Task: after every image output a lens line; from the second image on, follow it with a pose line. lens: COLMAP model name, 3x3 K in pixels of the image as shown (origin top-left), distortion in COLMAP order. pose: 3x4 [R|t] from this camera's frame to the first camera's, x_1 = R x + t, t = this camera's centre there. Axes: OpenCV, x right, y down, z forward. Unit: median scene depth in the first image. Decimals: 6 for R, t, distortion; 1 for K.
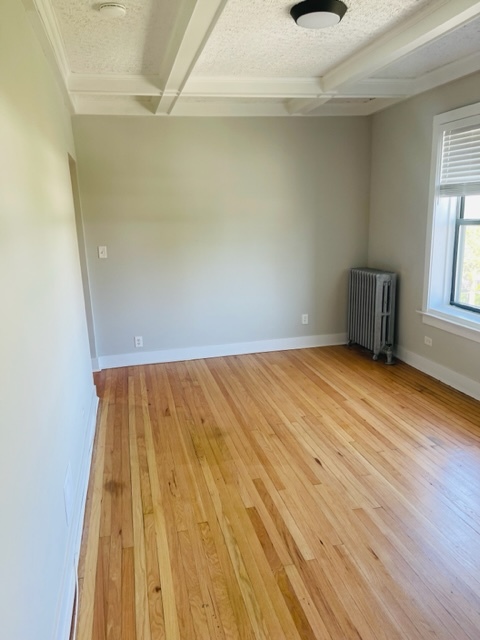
lens RADIAL K [[489.6, 0, 236.4], [0, 489.6, 322.5], [0, 0, 1]] dist [0.048684, -0.049011]
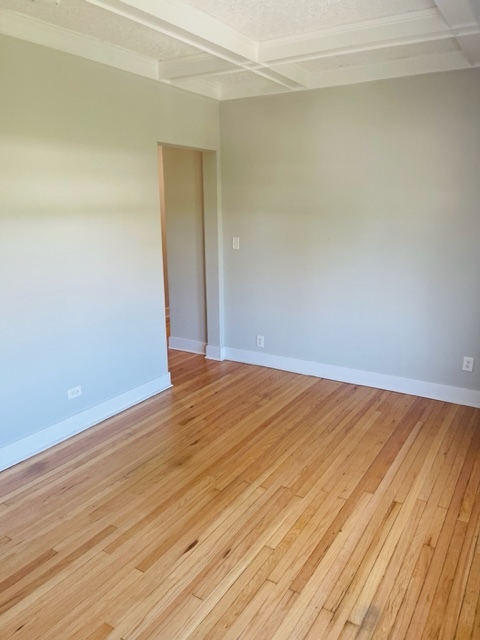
lens RADIAL K [[489.6, 0, 238.8], [0, 489.6, 317.1], [0, 0, 1]] dist [0.048684, -0.049011]
pose [[0.704843, 0.192253, -0.682814, 0.517932], [-0.172294, 0.980147, 0.098117, -0.117046], [0.688121, 0.048488, 0.723974, 0.372561]]
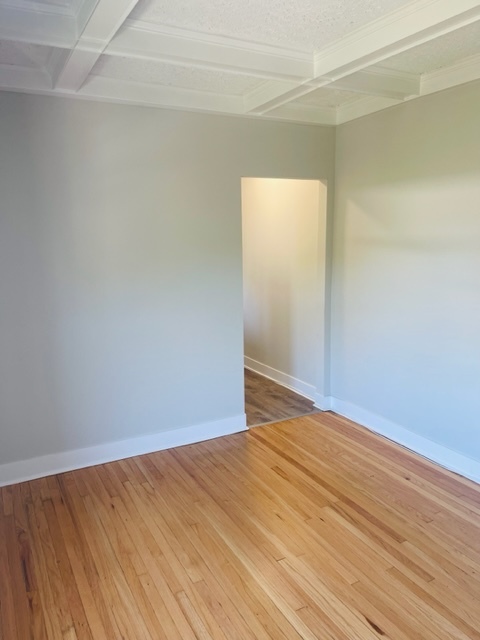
lens RADIAL K [[489.6, 0, 240.2], [0, 489.6, 320.6], [0, 0, 1]] dist [0.048684, -0.049011]
pose [[-0.964765, 0.086165, -0.248606, 0.362388], [-0.016838, 0.922702, 0.385145, -0.267320], [0.262575, 0.375761, -0.888740, 1.072948]]
